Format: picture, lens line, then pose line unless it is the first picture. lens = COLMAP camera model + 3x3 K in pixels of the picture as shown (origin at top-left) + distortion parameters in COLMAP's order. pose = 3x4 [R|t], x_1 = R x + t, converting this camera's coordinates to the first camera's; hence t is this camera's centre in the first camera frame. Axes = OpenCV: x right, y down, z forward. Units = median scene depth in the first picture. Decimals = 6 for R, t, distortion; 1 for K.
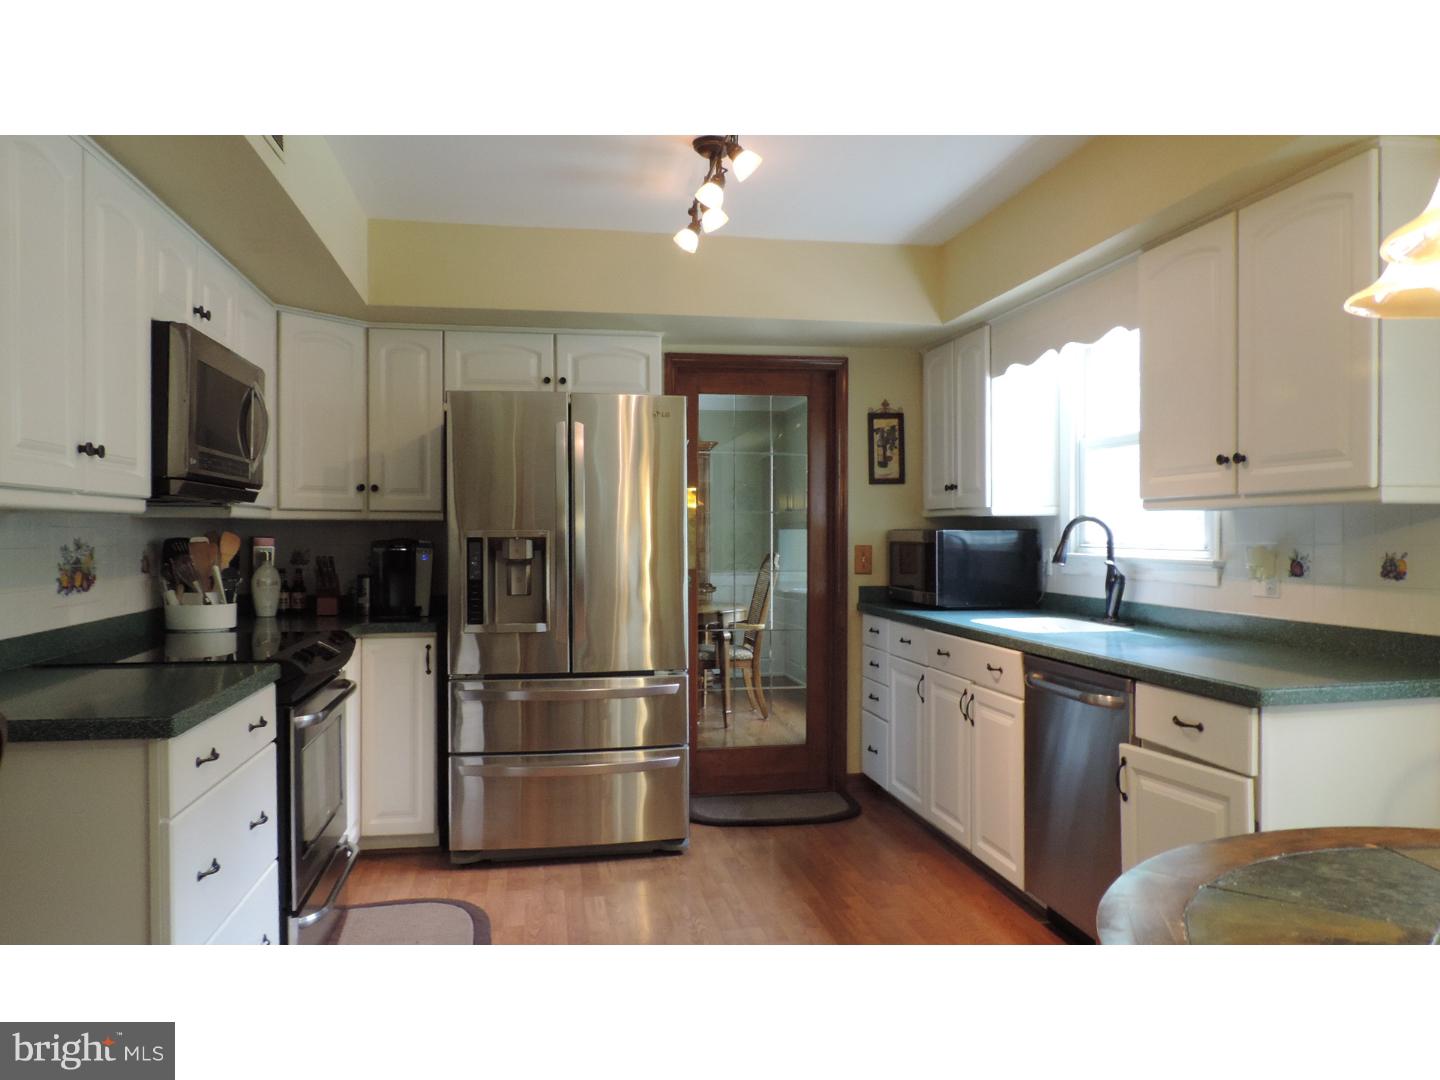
lens RADIAL K [[1028.1, 0, 723.0], [0, 1028.1, 538.5], [0, 0, 1]] dist [-0.015167, -0.003761]
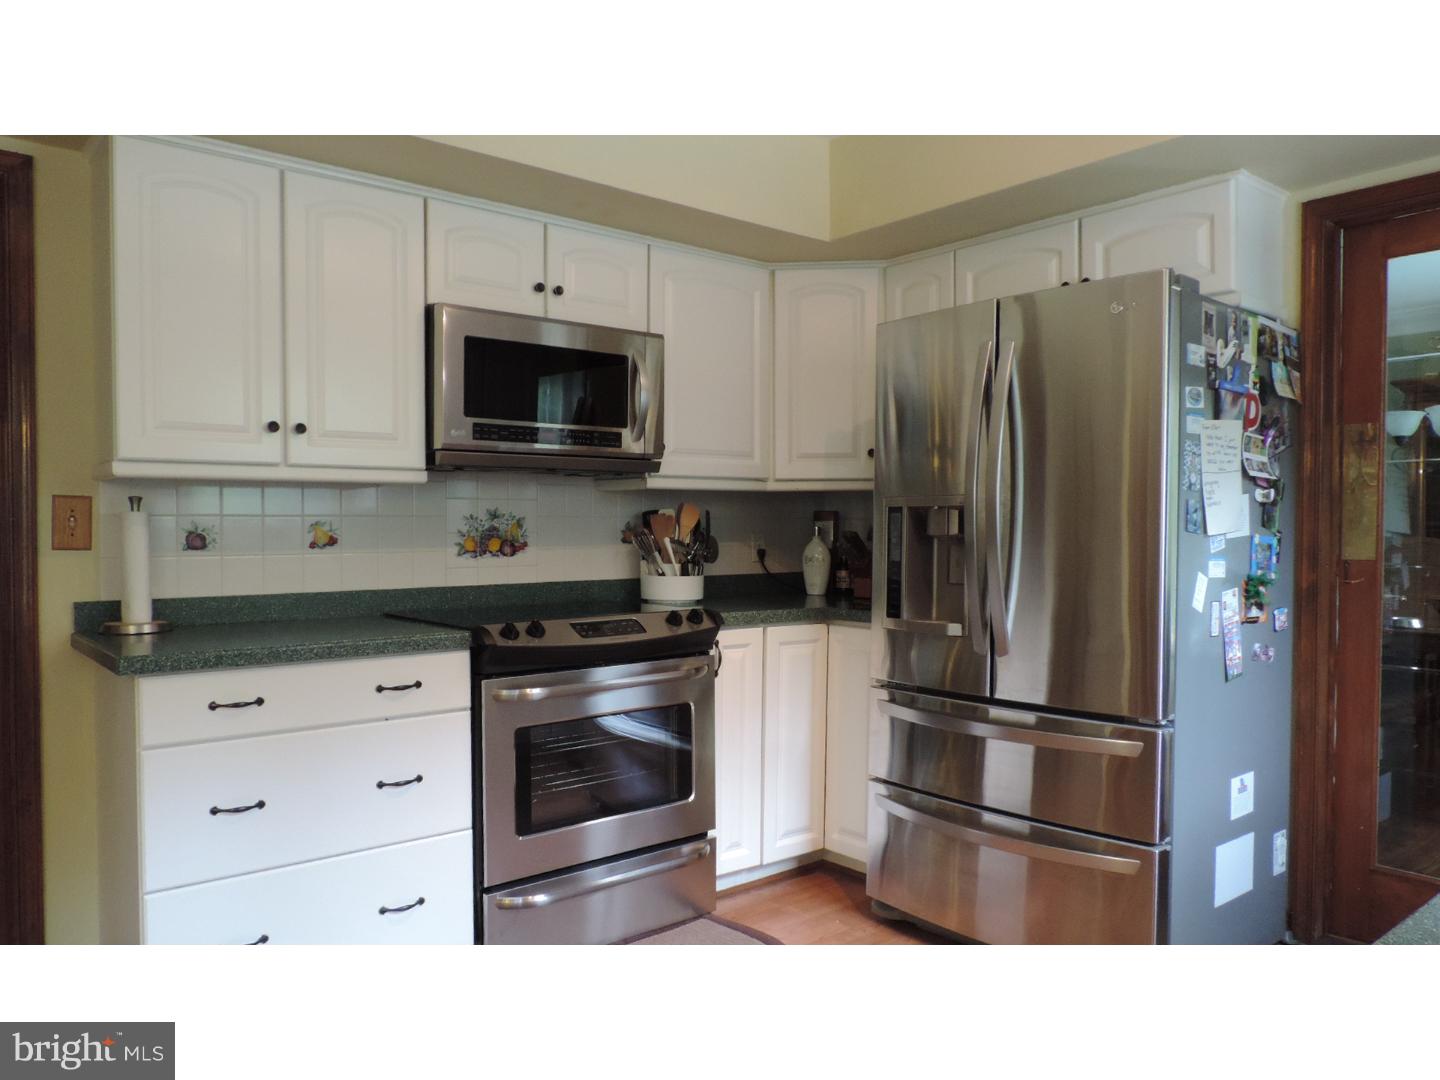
lens RADIAL K [[1028.1, 0, 732.2], [0, 1028.1, 541.9], [0, 0, 1]] dist [-0.015167, -0.003761]
pose [[0.493813, 0.014968, -0.869439, 0.381818], [-0.002170, 0.999870, 0.015981, 0.013621], [0.869565, -0.006005, 0.493781, 0.511072]]
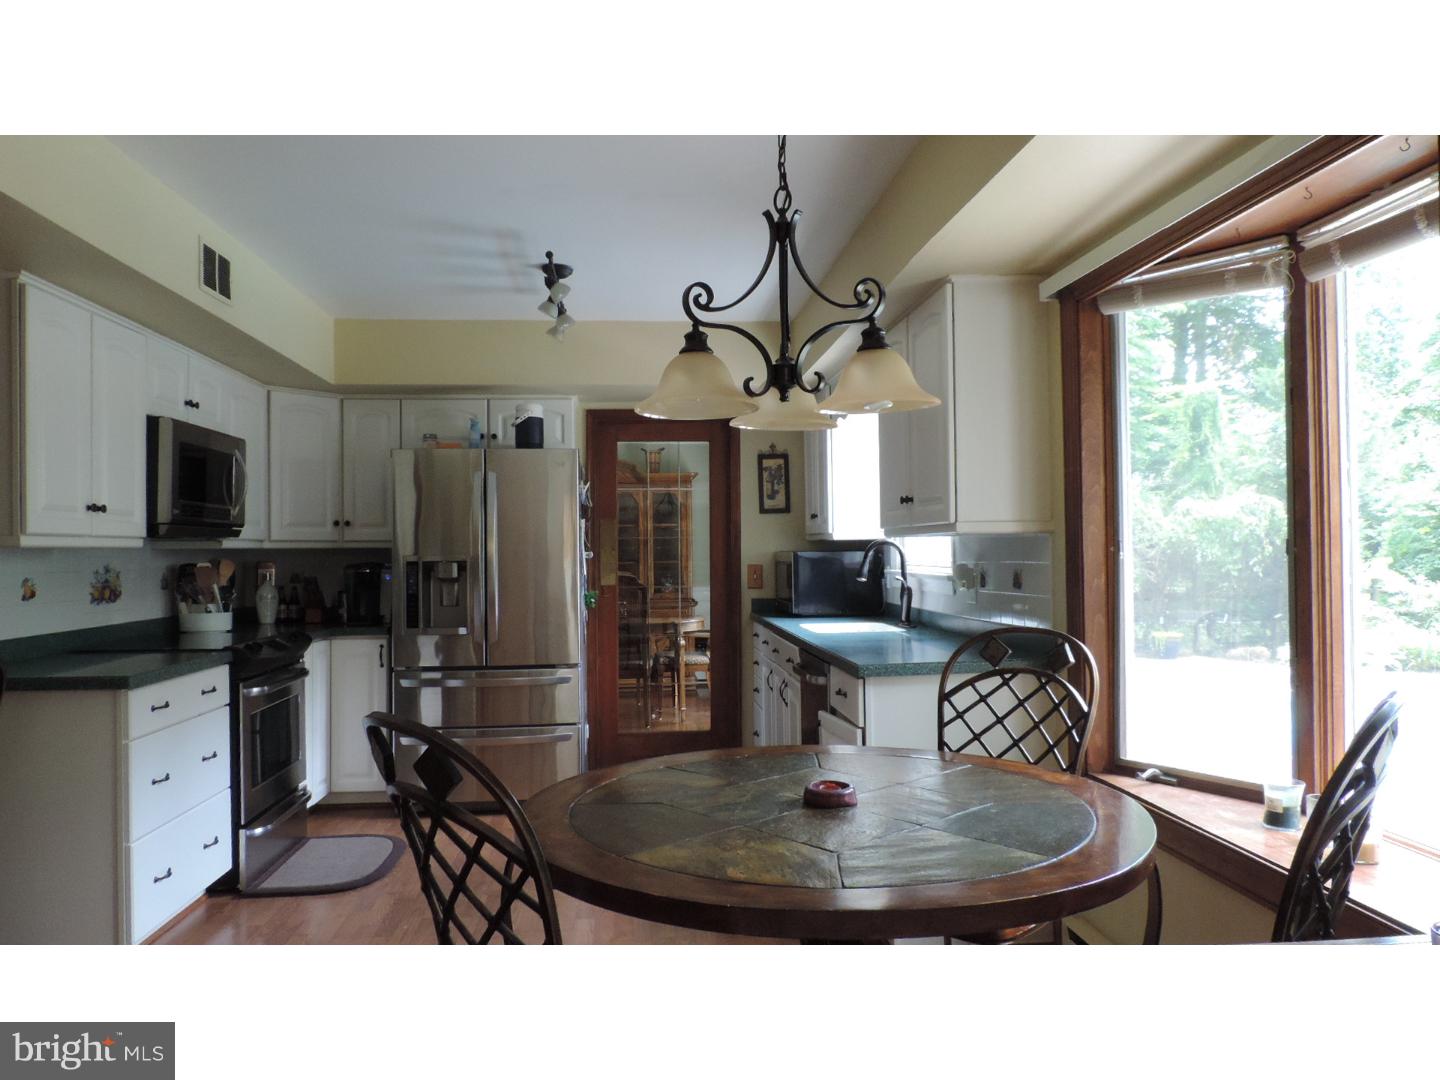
lens RADIAL K [[1028.1, 0, 721.8], [0, 1028.1, 540.0], [0, 0, 1]] dist [-0.015167, -0.003761]
pose [[0.995772, -0.009976, -0.091321, 0.270016], [0.008486, 0.999825, -0.016688, -0.003094], [0.091472, 0.015842, 0.995682, -0.260751]]
